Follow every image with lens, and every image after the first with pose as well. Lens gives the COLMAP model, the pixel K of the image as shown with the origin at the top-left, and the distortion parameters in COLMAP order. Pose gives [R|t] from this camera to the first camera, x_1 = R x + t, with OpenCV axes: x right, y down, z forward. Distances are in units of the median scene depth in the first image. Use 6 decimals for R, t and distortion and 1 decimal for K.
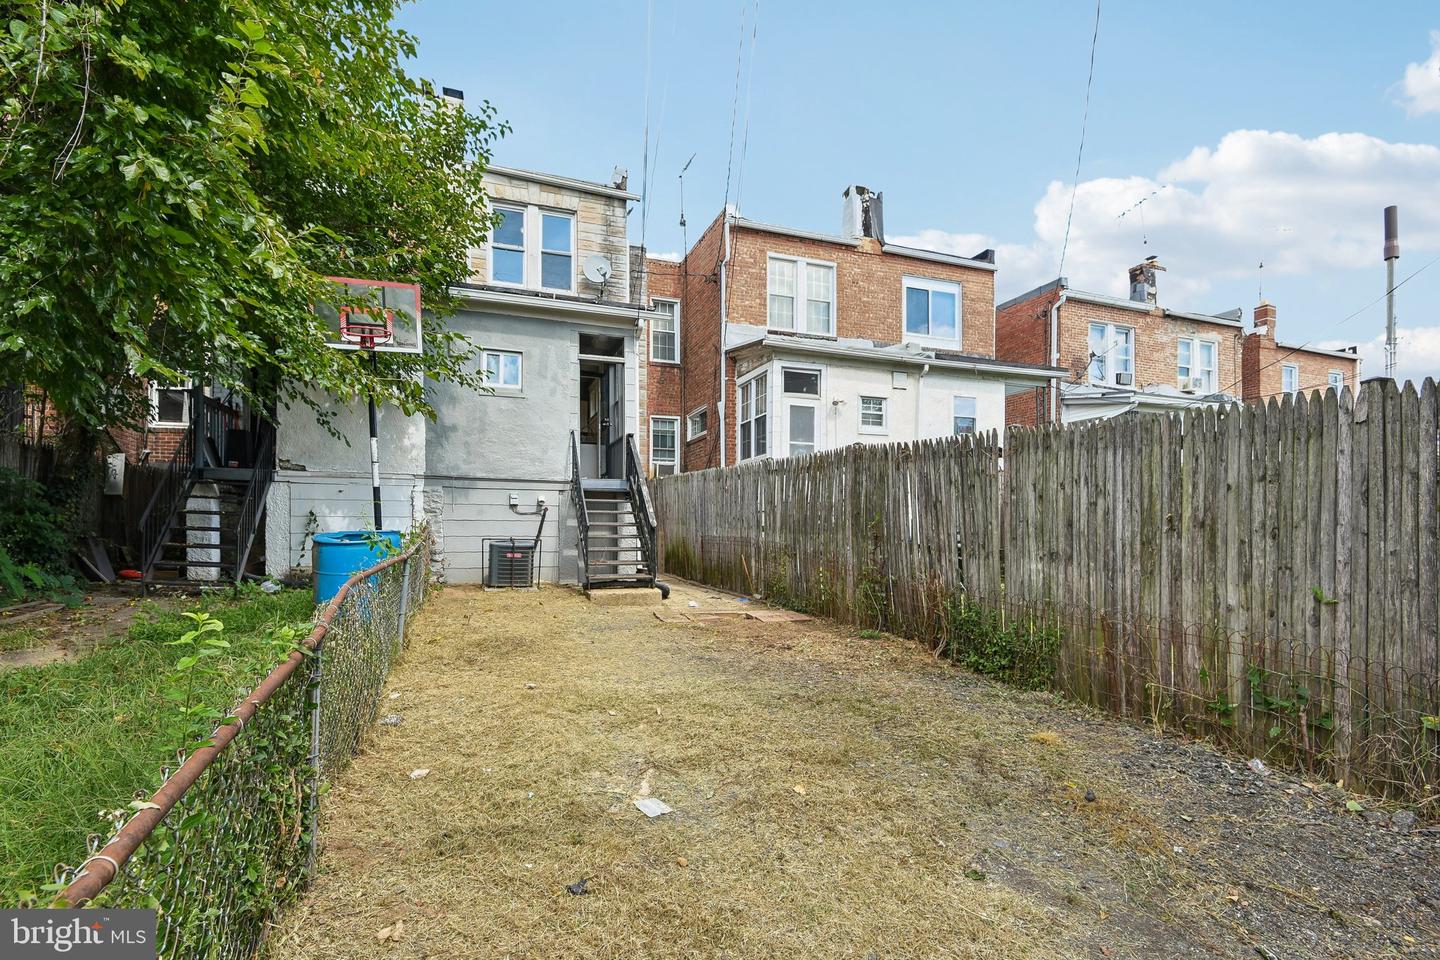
lens RADIAL K [[647.4, 0, 725.2], [0, 647.4, 421.2], [0, 0, 1]] dist [-0.006871, -0.000477]
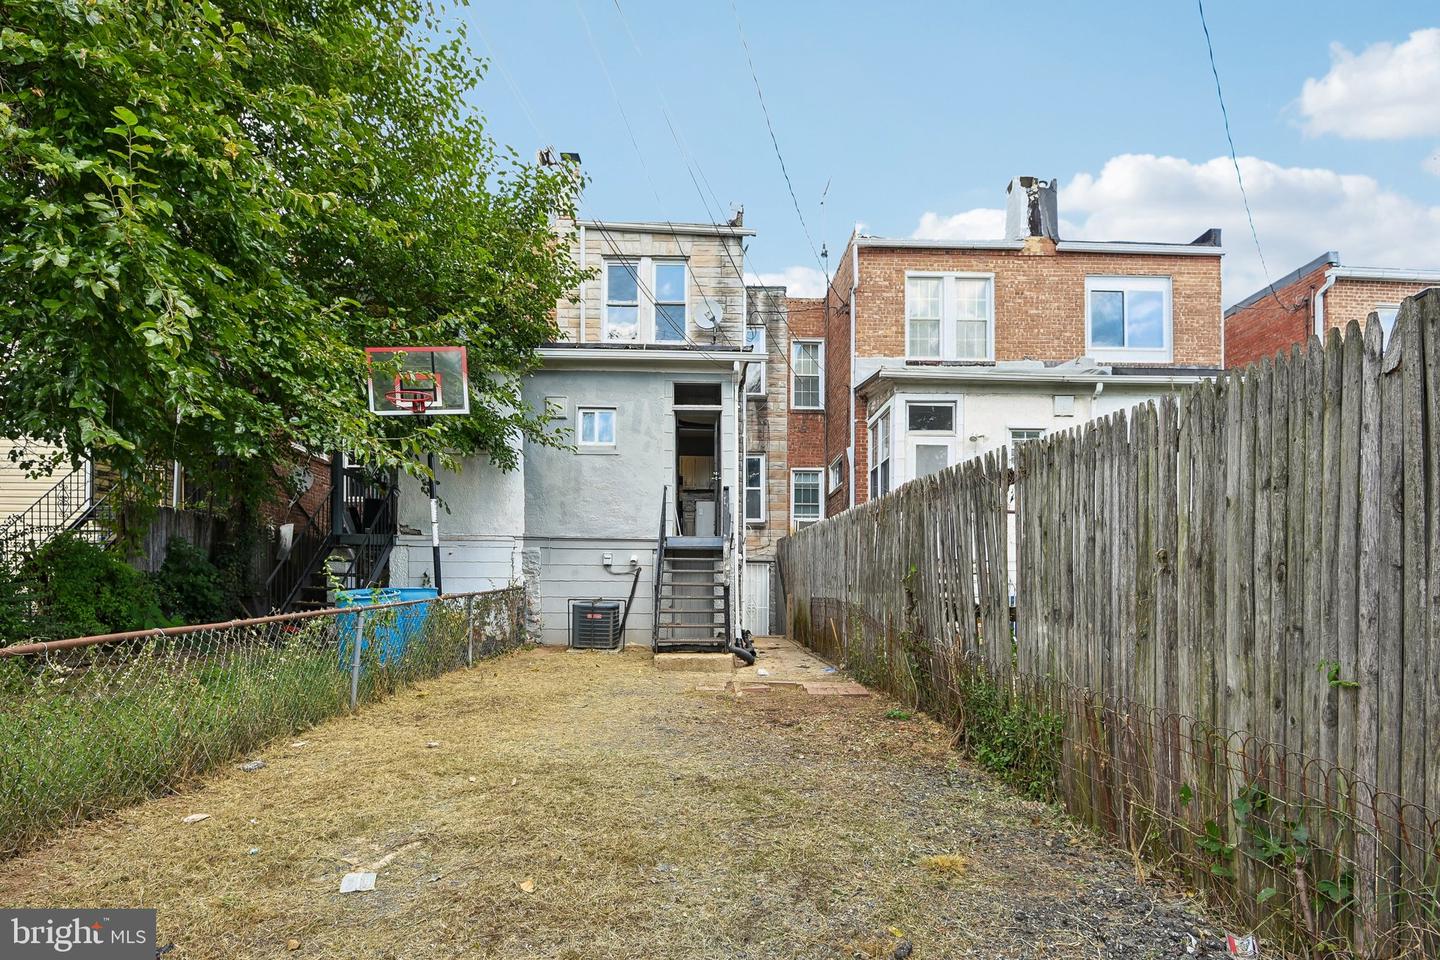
lens RADIAL K [[694.2, 0, 735.8], [0, 694.2, 485.2], [0, 0, 1]] dist [-0.015937, -0.001391]
pose [[0.949756, -0.048749, -0.309172, 0.190671], [0.050569, 0.998718, -0.002129, 0.022561], [0.308880, -0.013613, 0.951004, 0.074595]]
